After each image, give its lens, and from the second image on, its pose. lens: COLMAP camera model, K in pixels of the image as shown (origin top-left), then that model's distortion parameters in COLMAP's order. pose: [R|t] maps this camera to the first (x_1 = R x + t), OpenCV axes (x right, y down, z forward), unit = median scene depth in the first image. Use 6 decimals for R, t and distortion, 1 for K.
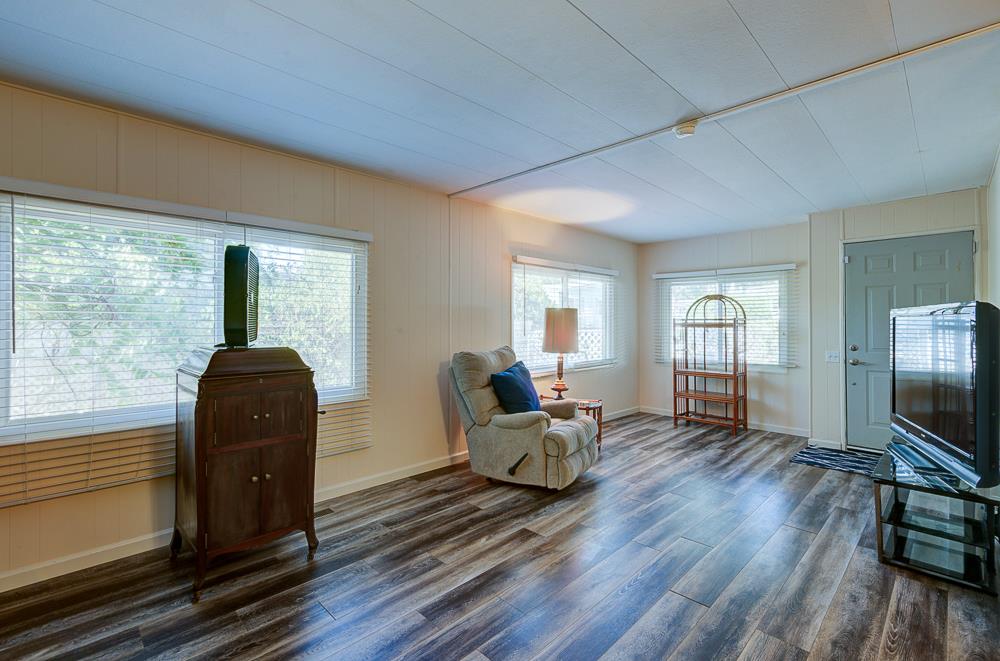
lens RADIAL K [[436.8, 0, 508.0], [0, 436.8, 340.6], [0, 0, 1]] dist [0.000832, 0.000034]
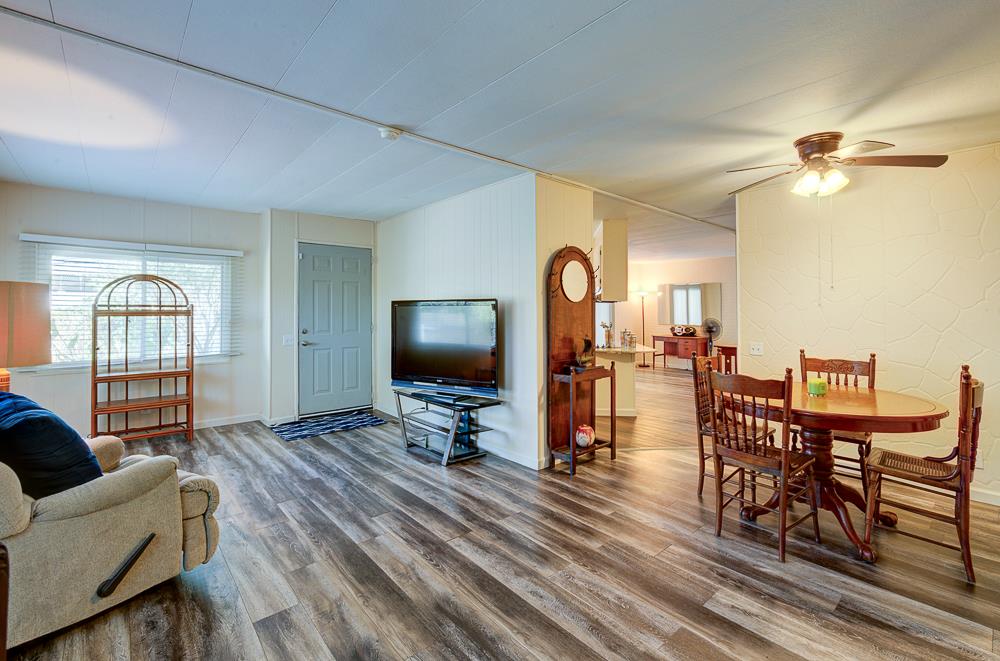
lens RADIAL K [[453.9, 0, 516.8], [0, 453.9, 310.5], [0, 0, 1]] dist [-0.000574, -0.000034]
pose [[0.057421, -0.000642, 0.998350, -0.488452], [0.041352, 0.999143, -0.001736, -0.016435], [-0.997493, 0.041384, 0.057398, 0.432529]]
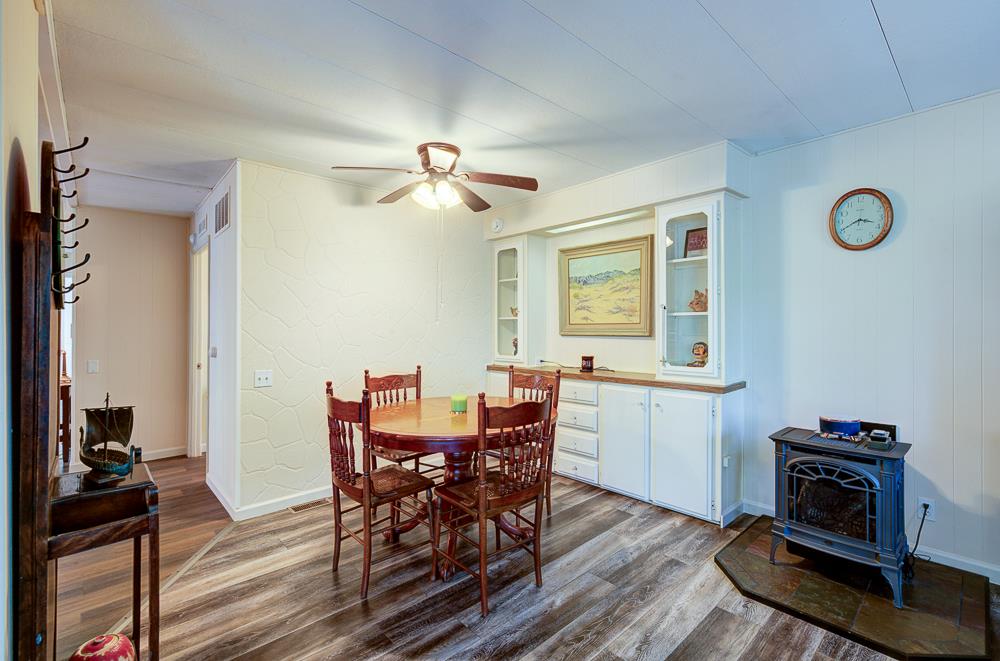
lens RADIAL K [[432.8, 0, 491.7], [0, 432.8, 329.3], [0, 0, 1]] dist [0.001997, 0.000286]
pose [[-0.998219, 0.004596, 0.059484, 0.230976], [0.008011, 0.998325, 0.057300, -0.033596], [-0.059121, 0.057674, -0.996583, 0.696287]]
